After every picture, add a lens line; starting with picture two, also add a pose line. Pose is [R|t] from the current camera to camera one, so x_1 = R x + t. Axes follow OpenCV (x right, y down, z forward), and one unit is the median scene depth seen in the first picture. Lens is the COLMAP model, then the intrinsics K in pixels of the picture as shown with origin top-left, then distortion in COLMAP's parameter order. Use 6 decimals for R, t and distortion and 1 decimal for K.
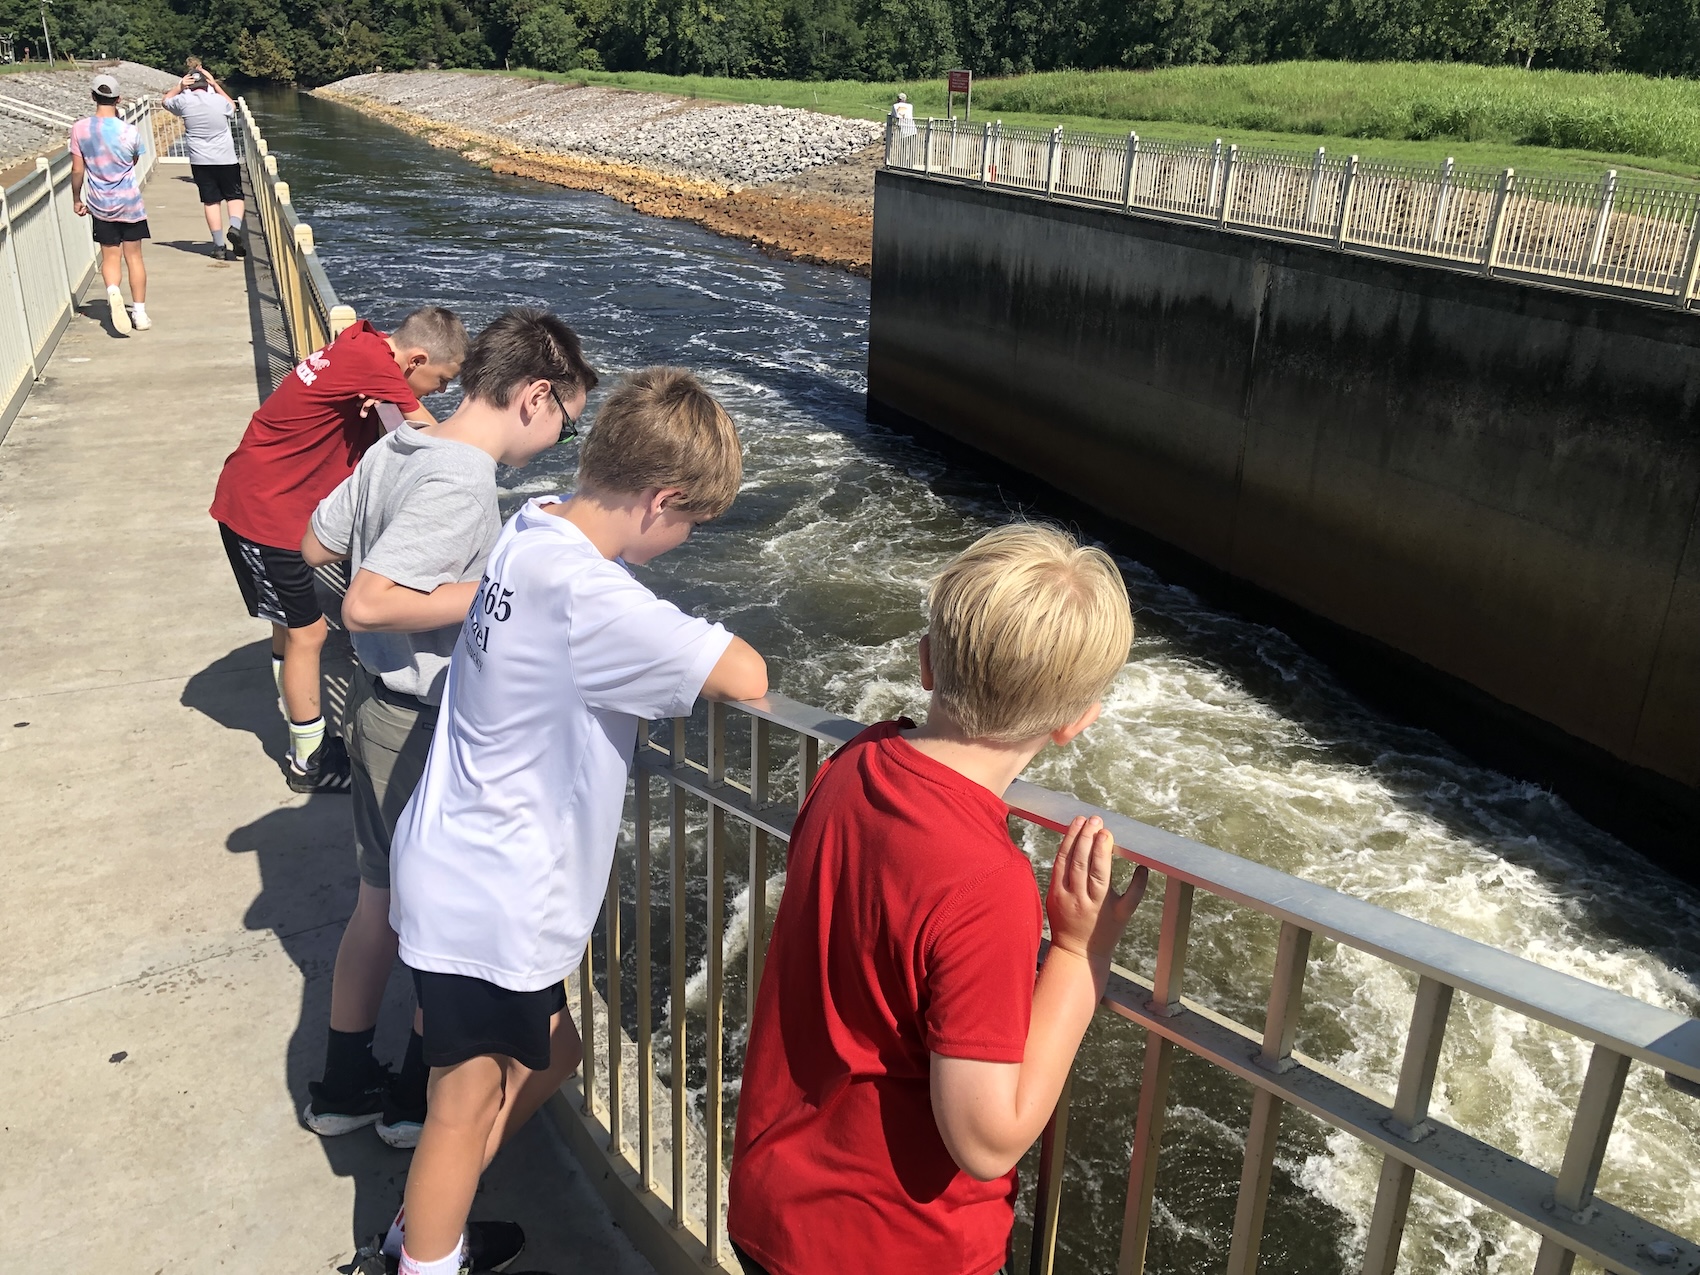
lens RADIAL K [[1398.8, 0, 866.3], [0, 1398.8, 615.0], [0, 0, 1]] dist [0.007351, 0.012445]
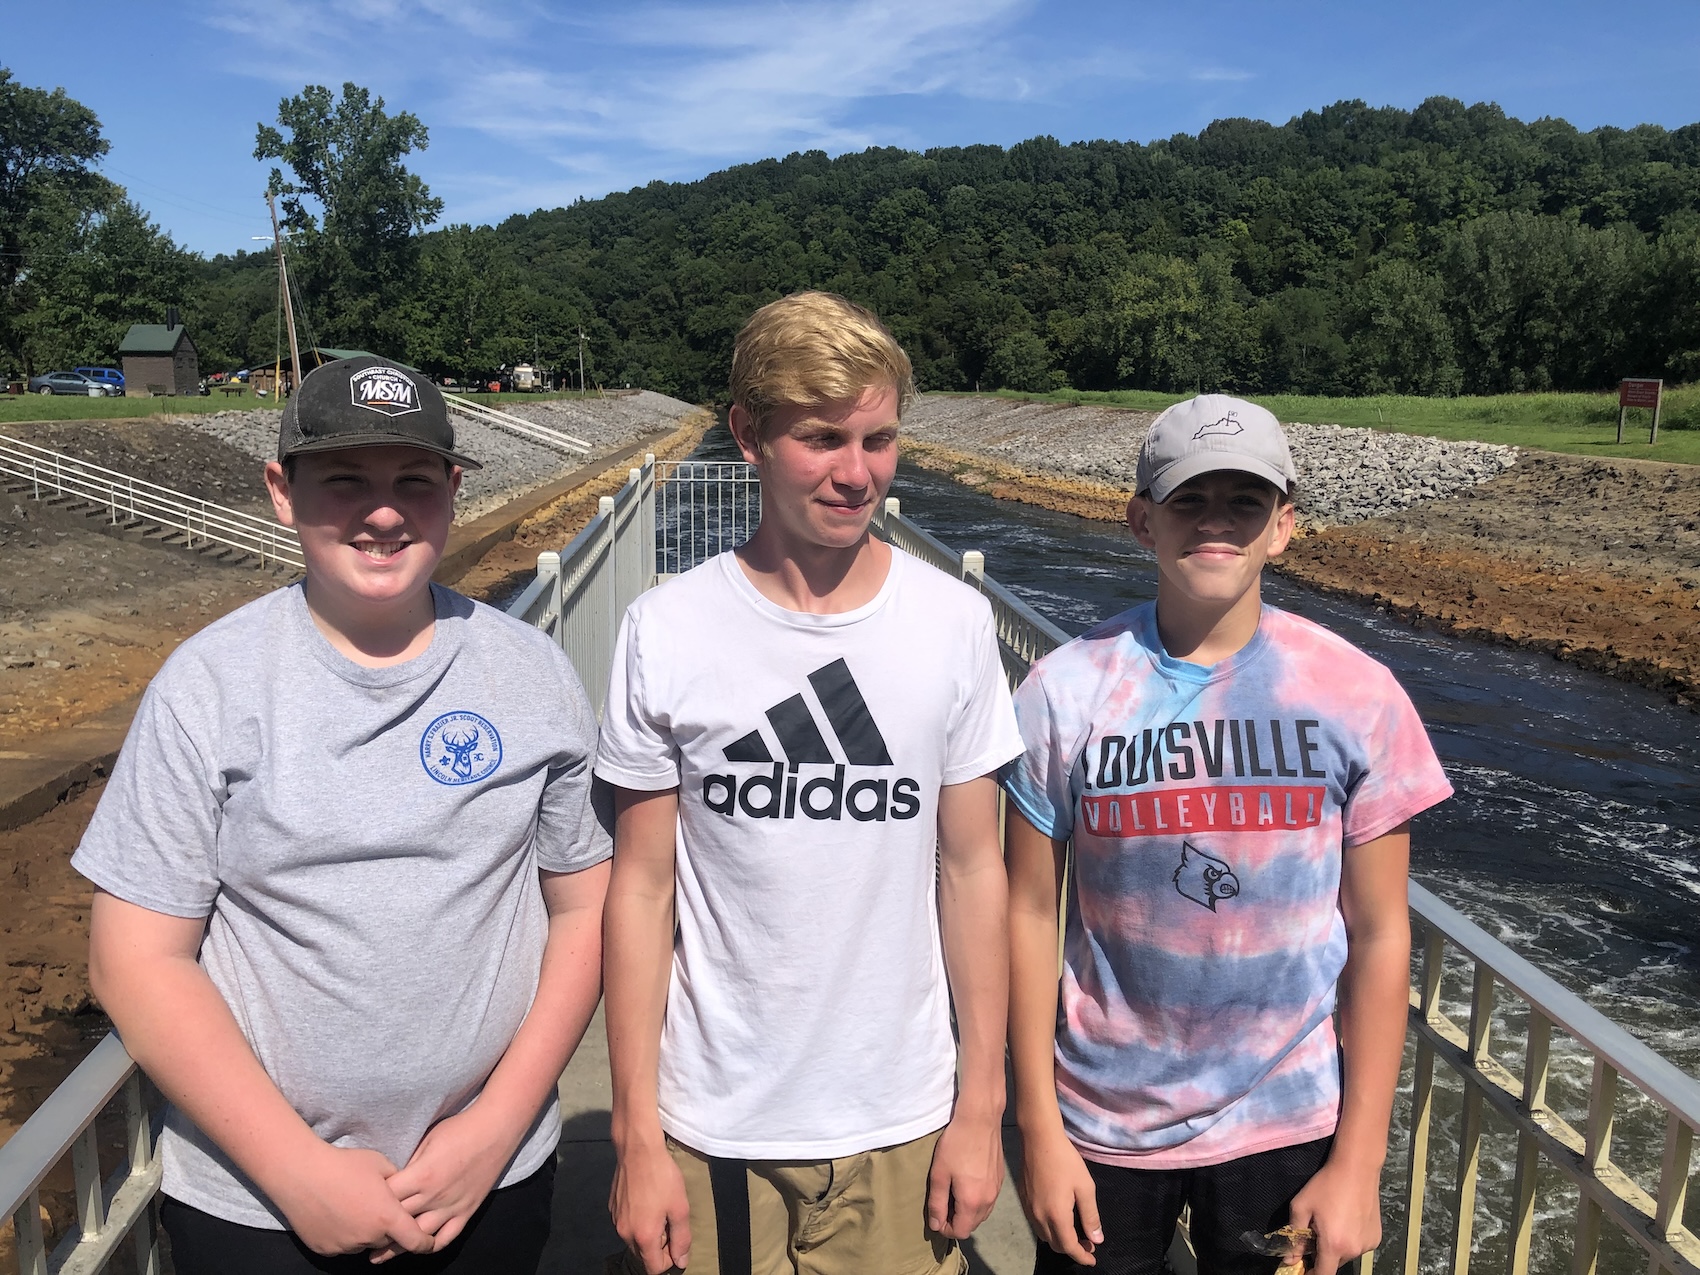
lens RADIAL K [[1399.5, 0, 851.6], [0, 1399.5, 633.3], [0, 0, 1]] dist [0.075499, -0.176571]
pose [[0.951305, 0.036819, -0.306045, -0.066830], [-0.096539, 0.978481, -0.182362, -0.050941], [0.292745, 0.203027, 0.934388, 0.129907]]
